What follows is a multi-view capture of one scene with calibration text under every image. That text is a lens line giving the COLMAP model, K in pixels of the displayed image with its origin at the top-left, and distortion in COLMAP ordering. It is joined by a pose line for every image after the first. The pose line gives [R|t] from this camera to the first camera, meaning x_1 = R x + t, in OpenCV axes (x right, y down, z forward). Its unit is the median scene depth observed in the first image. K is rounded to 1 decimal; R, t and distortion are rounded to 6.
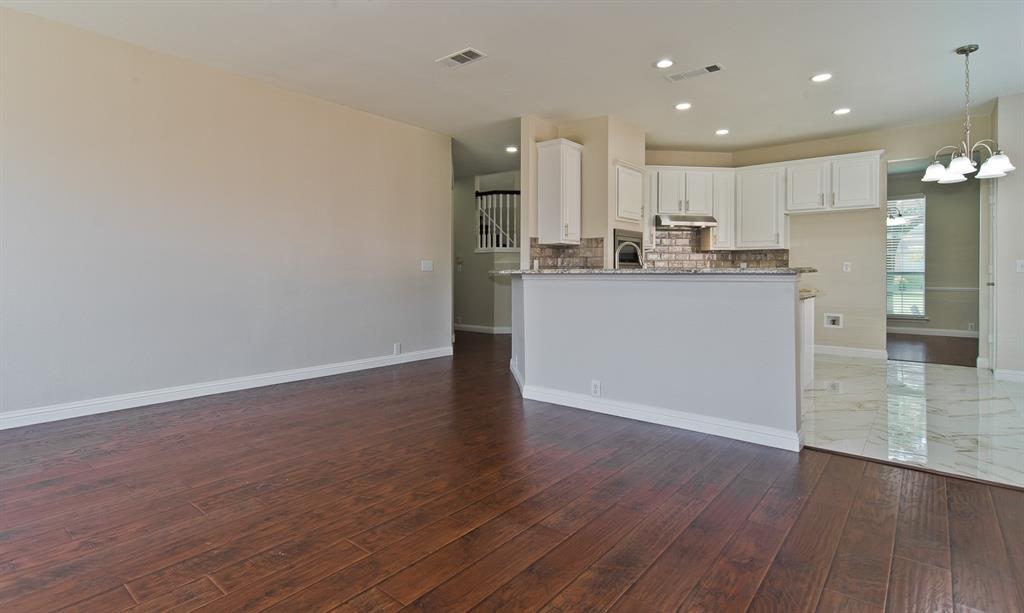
lens RADIAL K [[510.2, 0, 516.9], [0, 510.2, 272.1], [0, 0, 1]] dist [-0.005100, 0.003669]
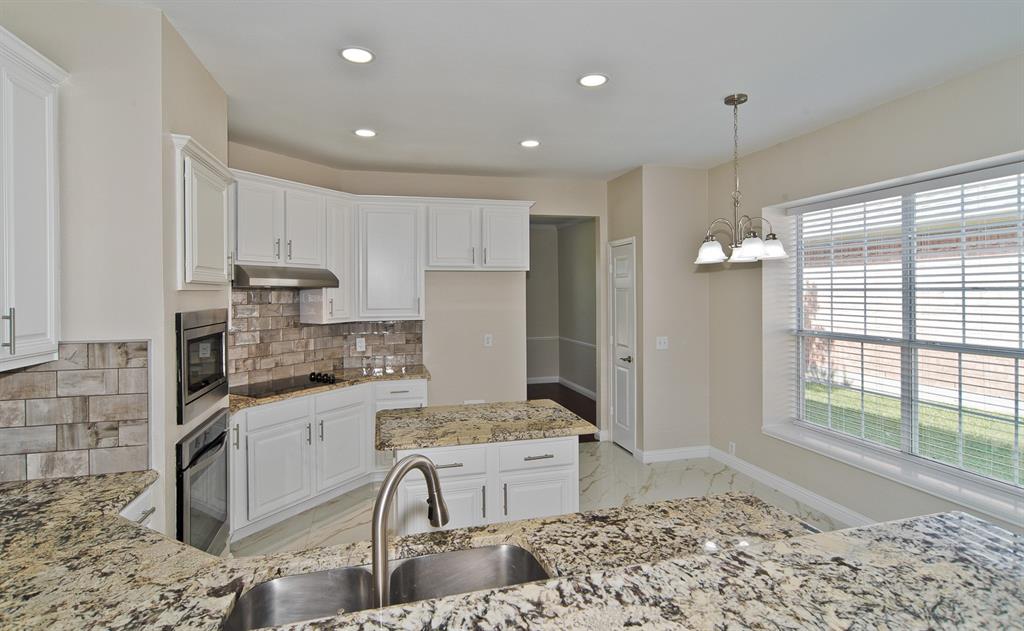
lens RADIAL K [[511.0, 0, 515.7], [0, 511.0, 295.1], [0, 0, 1]] dist [-0.002449, 0.000593]
pose [[0.578628, -0.013572, 0.815479, 0.023597], [0.010324, 0.999903, 0.009316, -0.097620], [-0.815526, 0.003028, 0.578712, 0.554028]]
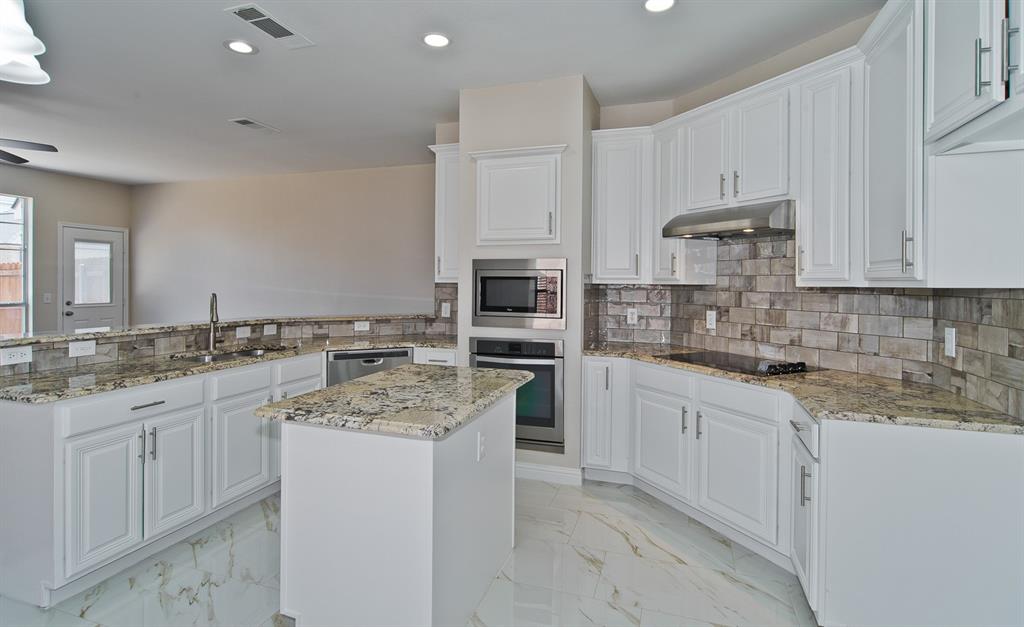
lens RADIAL K [[510.2, 0, 506.9], [0, 510.2, 285.5], [0, 0, 1]] dist [-0.005100, 0.003669]
pose [[0.343804, 0.003734, -0.939034, 0.795246], [-0.007238, 0.999973, 0.001326, -0.052160], [0.939014, 0.006341, 0.343821, 0.797570]]
